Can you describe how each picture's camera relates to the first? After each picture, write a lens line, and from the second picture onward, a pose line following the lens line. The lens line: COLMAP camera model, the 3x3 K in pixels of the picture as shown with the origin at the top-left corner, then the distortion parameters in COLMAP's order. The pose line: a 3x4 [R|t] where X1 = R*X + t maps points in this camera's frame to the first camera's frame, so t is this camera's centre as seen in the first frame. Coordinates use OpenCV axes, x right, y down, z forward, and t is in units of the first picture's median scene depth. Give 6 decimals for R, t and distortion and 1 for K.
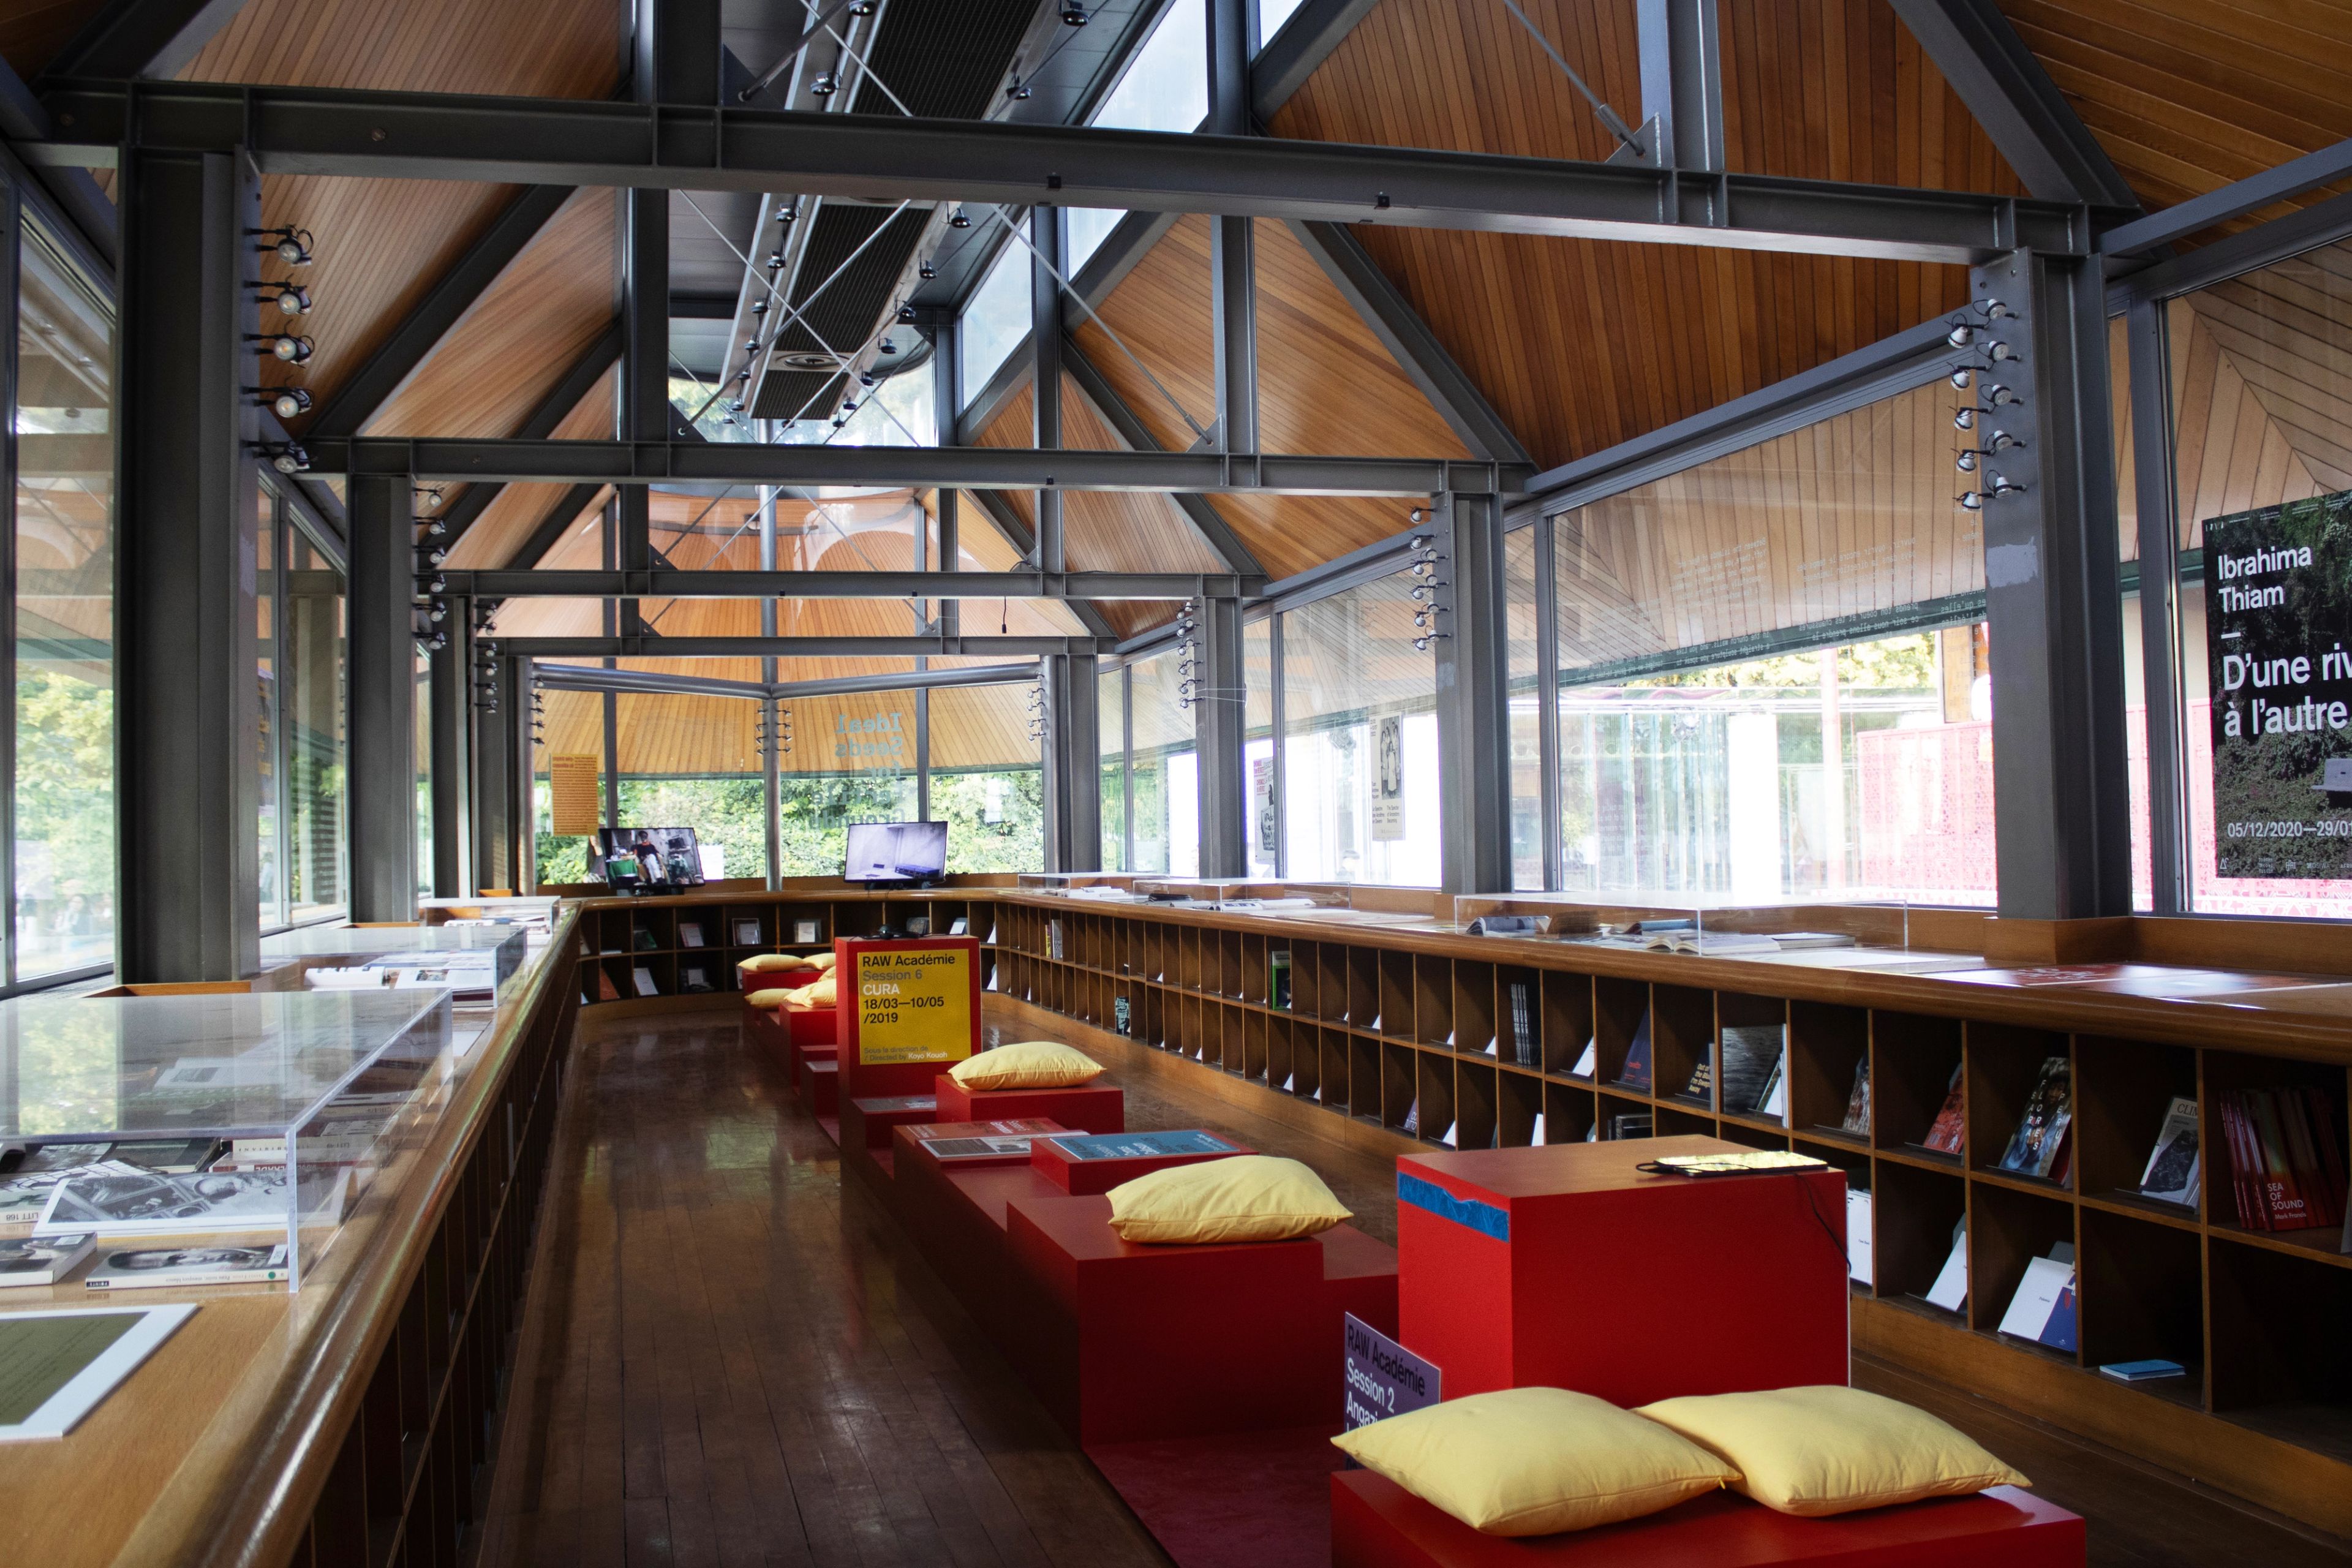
lens RADIAL K [[2206.6, 0, 1176.0], [0, 2206.6, 784.0], [0, 0, 1]] dist [-0.202181, 0.205686]
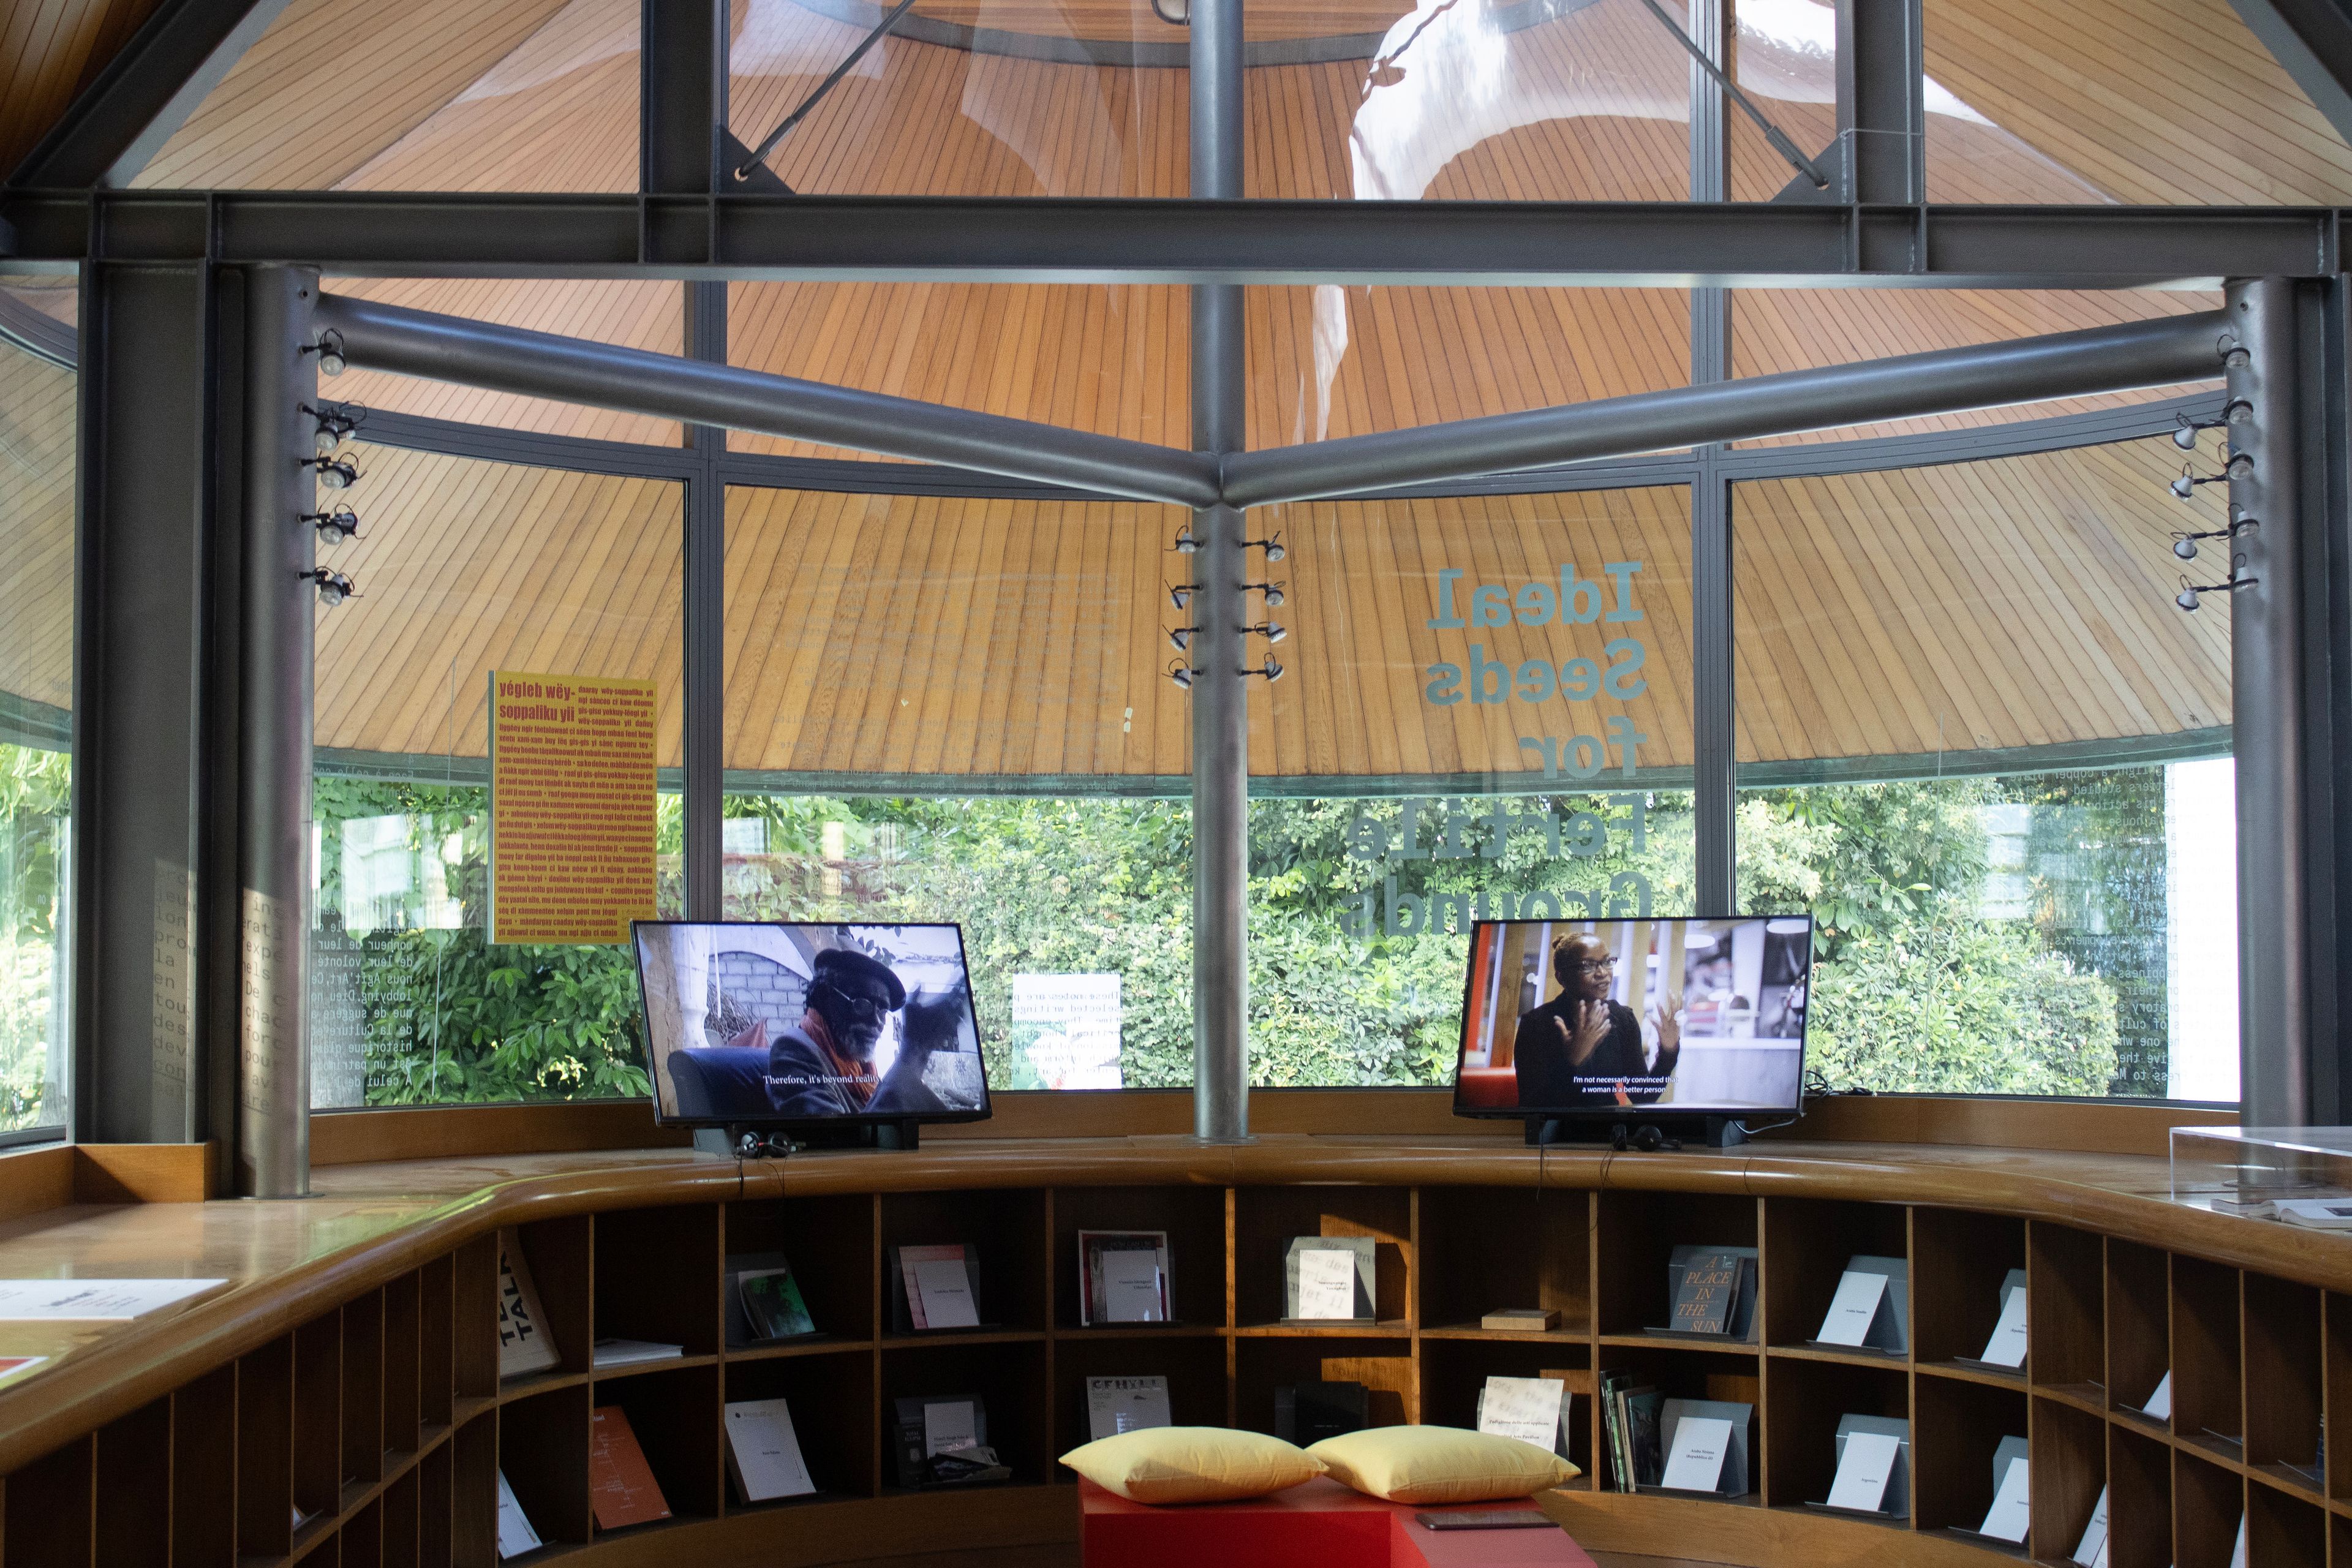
lens RADIAL K [[2206.6, 0, 1176.0], [0, 2206.6, 784.0], [0, 0, 1]] dist [-0.202181, 0.205686]
pose [[0.973595, 0.003254, -0.228261, -0.123296], [-0.014734, 0.998709, -0.048610, 0.014945], [0.227808, 0.050690, 0.972386, 0.716328]]
